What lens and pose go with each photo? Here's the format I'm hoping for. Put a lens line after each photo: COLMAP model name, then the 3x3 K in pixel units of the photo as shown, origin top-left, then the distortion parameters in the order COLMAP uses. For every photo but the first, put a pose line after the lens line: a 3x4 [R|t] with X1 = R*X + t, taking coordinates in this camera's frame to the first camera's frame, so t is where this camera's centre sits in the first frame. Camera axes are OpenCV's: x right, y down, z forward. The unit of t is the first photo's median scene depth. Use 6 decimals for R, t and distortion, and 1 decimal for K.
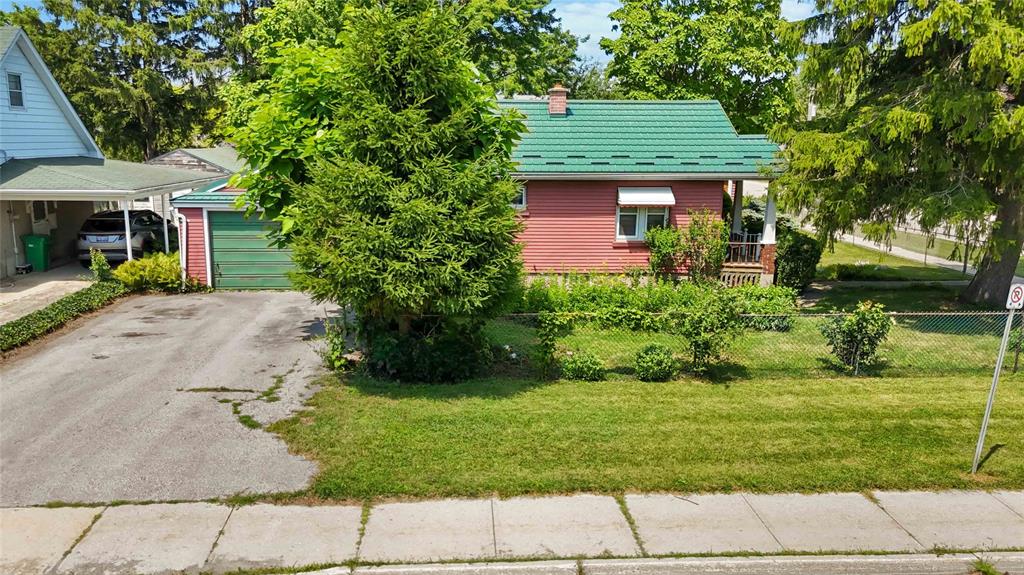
lens RADIAL K [[749.1, 0, 511.4], [0, 749.1, 287.1], [0, 0, 1]] dist [0.039281, -0.009861]
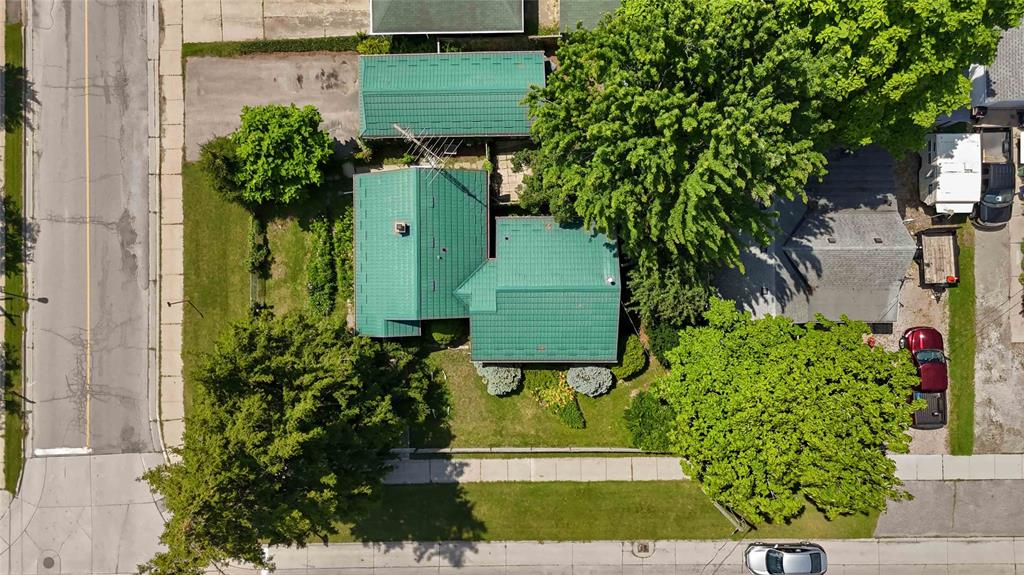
lens RADIAL K [[749.1, 0, 505.8], [0, 749.1, 283.8], [0, 0, 1]] dist [0.039281, -0.009861]
pose [[-0.053402, 0.998067, -0.031777, 0.428111], [-0.187122, 0.021257, 0.982107, -3.667157], [0.980884, 0.058393, 0.185625, 1.607618]]
